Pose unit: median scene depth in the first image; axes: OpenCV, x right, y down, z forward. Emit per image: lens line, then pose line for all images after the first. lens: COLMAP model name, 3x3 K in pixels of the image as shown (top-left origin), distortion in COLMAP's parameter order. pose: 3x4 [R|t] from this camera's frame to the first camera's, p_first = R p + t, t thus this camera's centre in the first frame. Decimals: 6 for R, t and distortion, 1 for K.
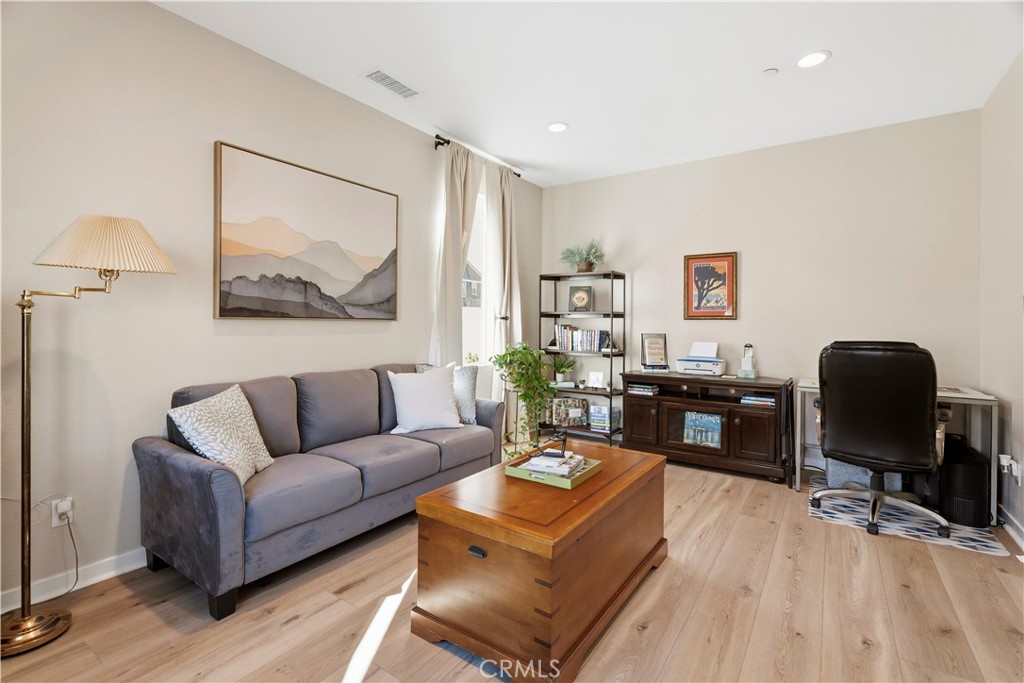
lens RADIAL K [[466.9, 0, 513.2], [0, 466.9, 322.1], [0, 0, 1]] dist [-0.000672, 0.001834]
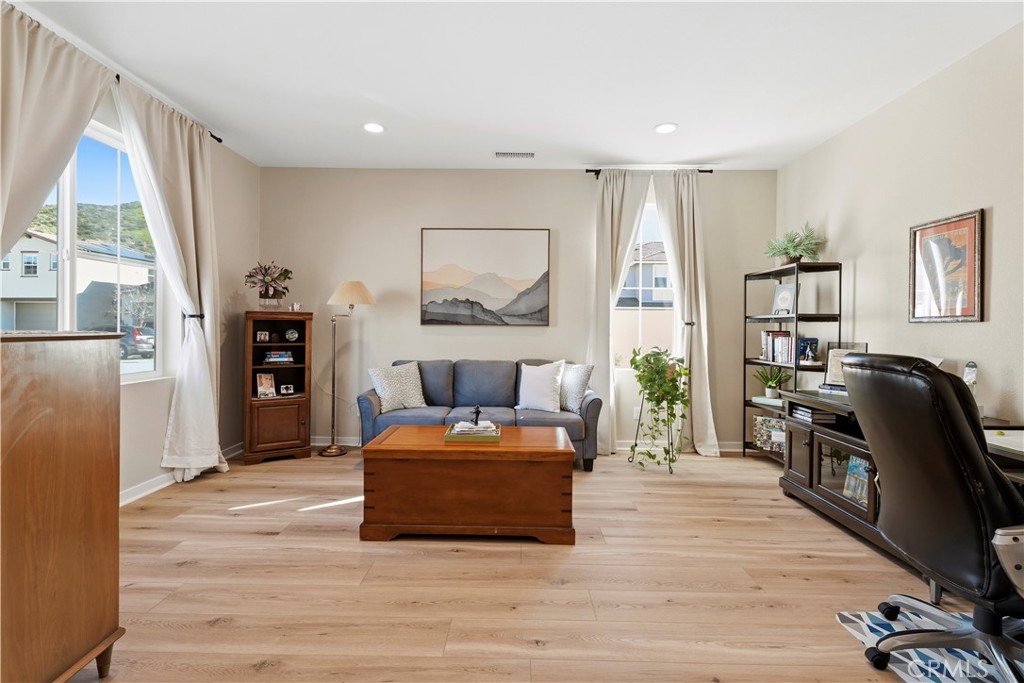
lens RADIAL K [[466.9, 0, 511.9], [0, 466.9, 335.3], [0, 0, 1]] dist [-0.000672, 0.001834]
pose [[0.559547, 0.010044, -0.828738, 0.885171], [-0.001389, 0.999937, 0.011180, 0.008402], [0.828798, -0.005104, 0.559525, 0.225764]]
